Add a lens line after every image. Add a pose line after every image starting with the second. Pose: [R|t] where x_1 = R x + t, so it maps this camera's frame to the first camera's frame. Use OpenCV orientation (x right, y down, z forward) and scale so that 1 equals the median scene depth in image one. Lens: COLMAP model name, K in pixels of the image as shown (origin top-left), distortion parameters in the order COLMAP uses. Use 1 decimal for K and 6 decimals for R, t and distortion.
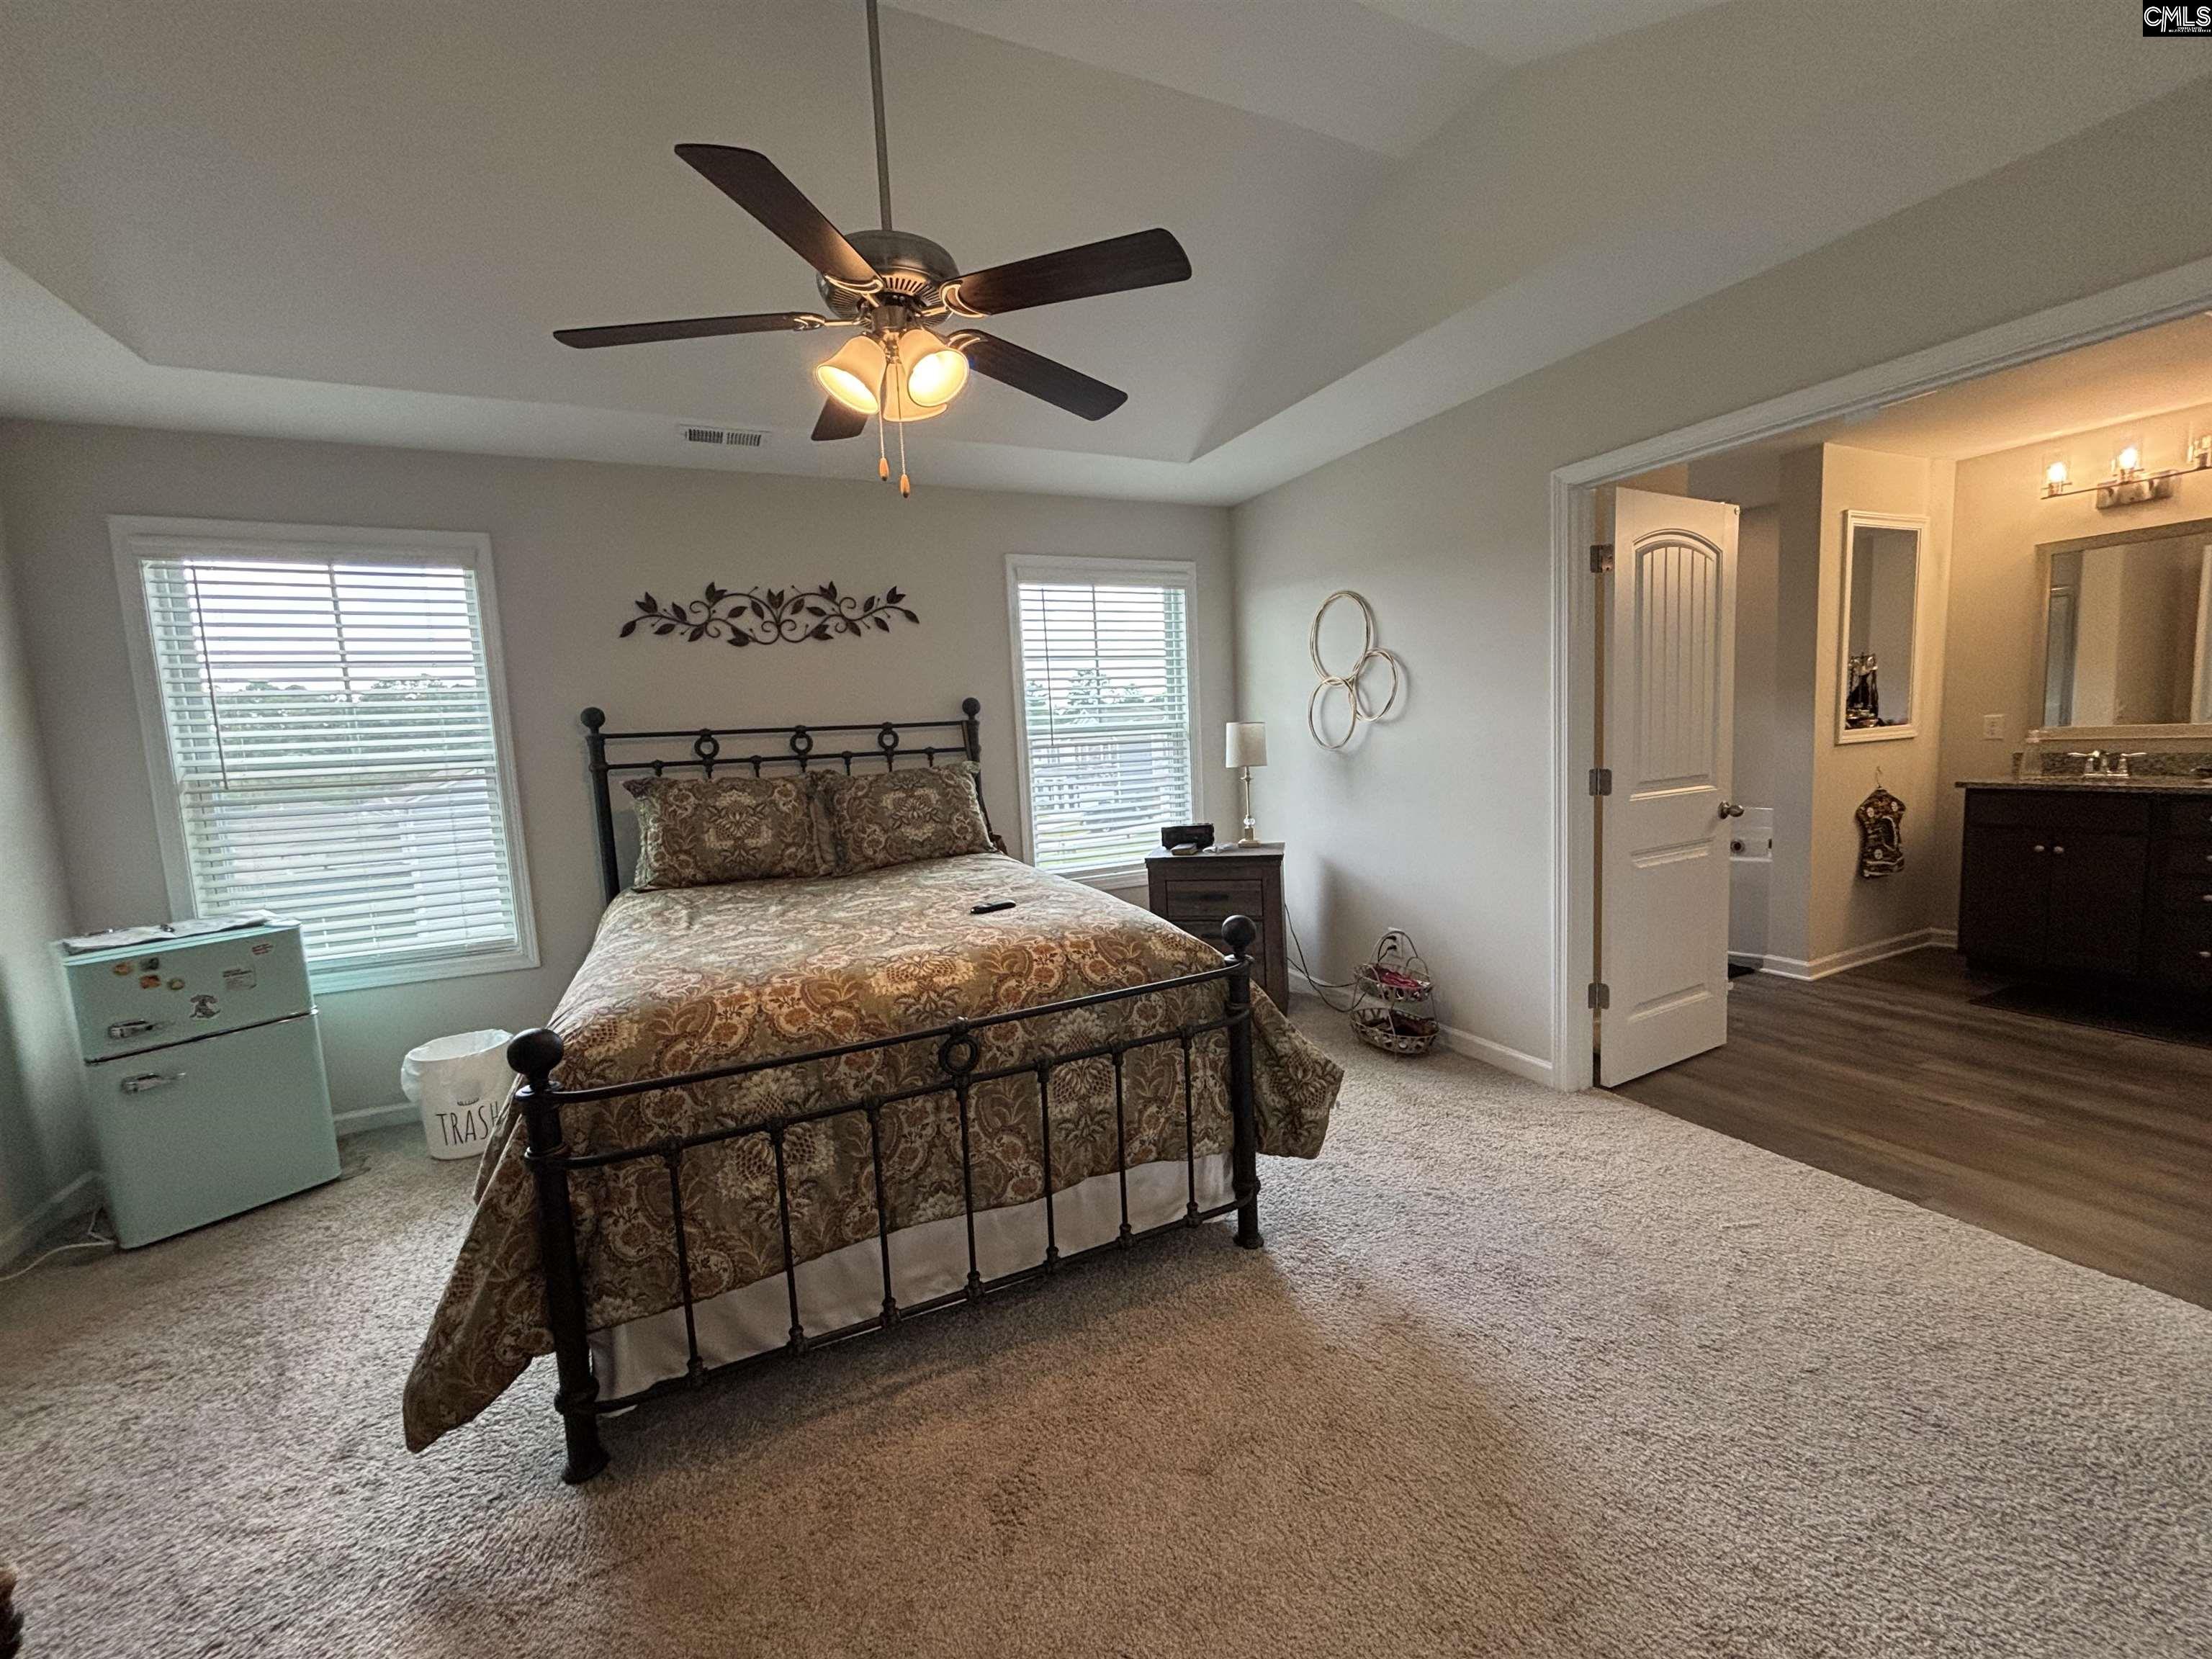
lens RADIAL K [[903.6, 0, 1093.2], [0, 903.6, 828.7], [0, 0, 1]] dist [0.004387, -0.000367]
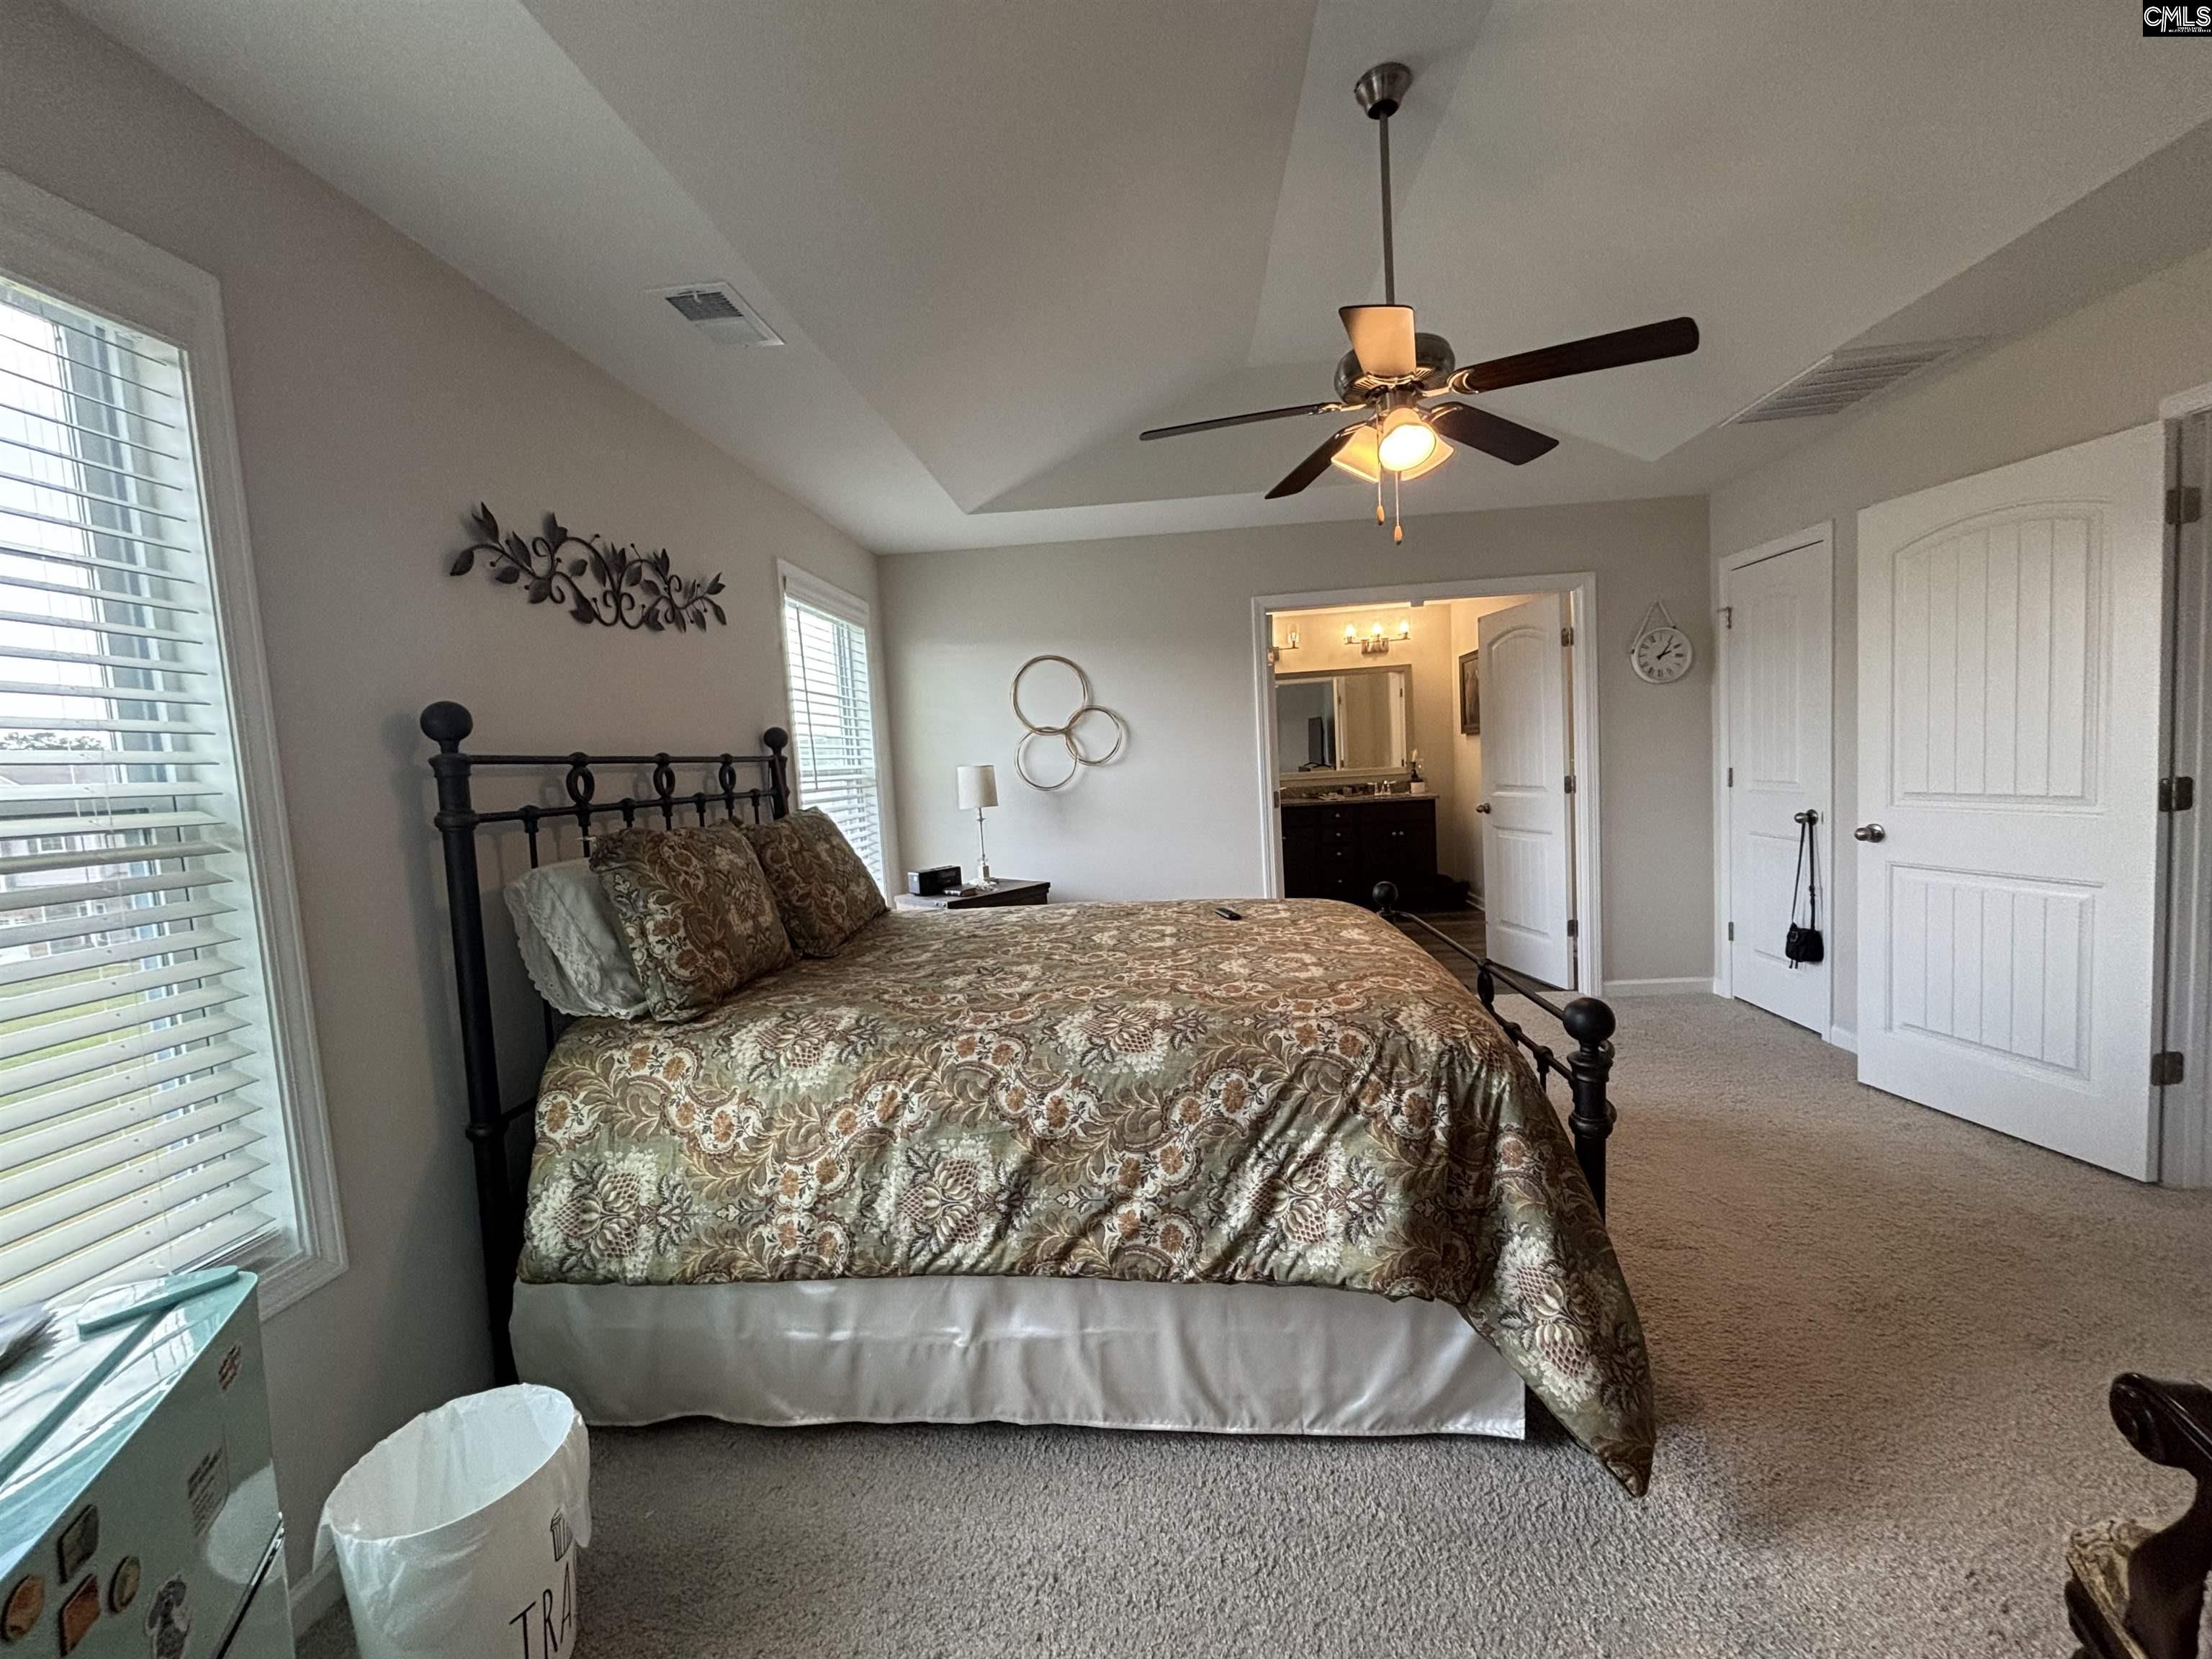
lens RADIAL K [[903.6, 0, 1103.4], [0, 903.6, 826.9], [0, 0, 1]] dist [0.004387, -0.000367]
pose [[0.487586, -0.043427, 0.871994, -0.786953], [0.123912, 0.992094, -0.019878, -0.008623], [-0.864237, 0.117743, 0.489112, 0.424131]]
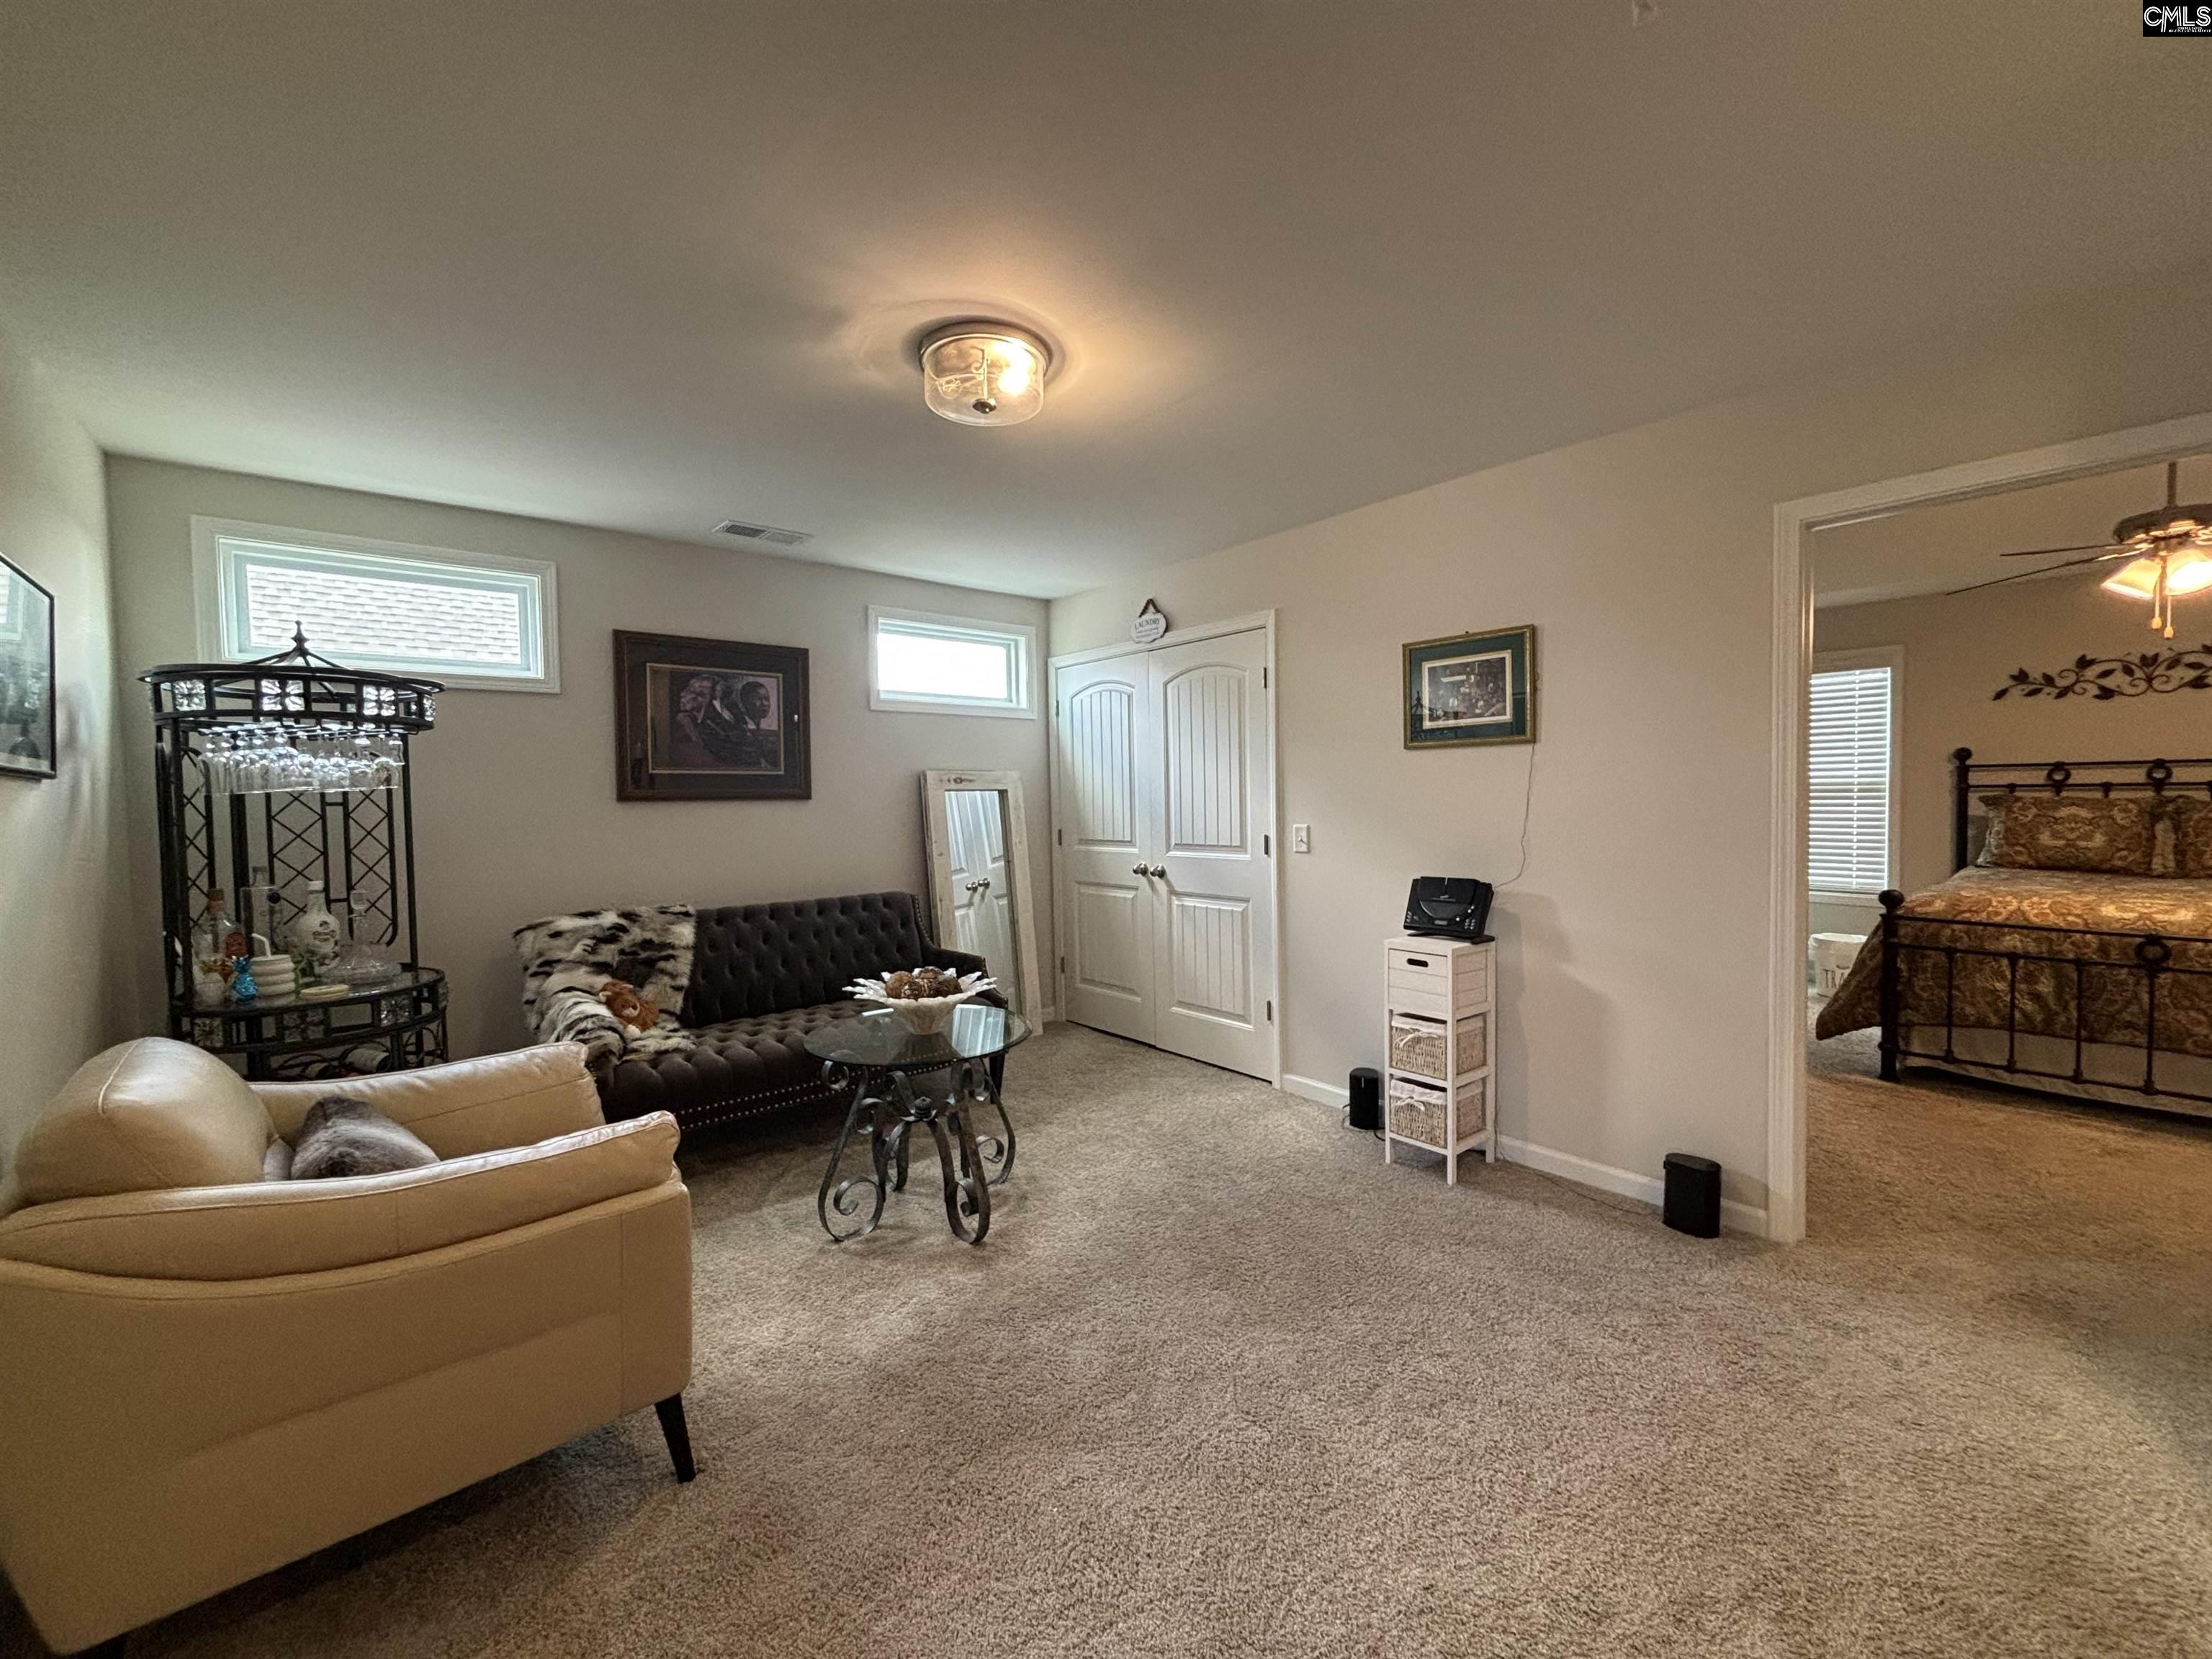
lens RADIAL K [[903.6, 0, 1111.3], [0, 903.6, 832.0], [0, 0, 1]] dist [0.004387, -0.000367]
pose [[0.278812, 0.083348, -0.956722, 0.509612], [-0.097919, 0.993502, 0.058016, 0.058871], [0.955340, 0.077506, 0.285162, -0.781689]]
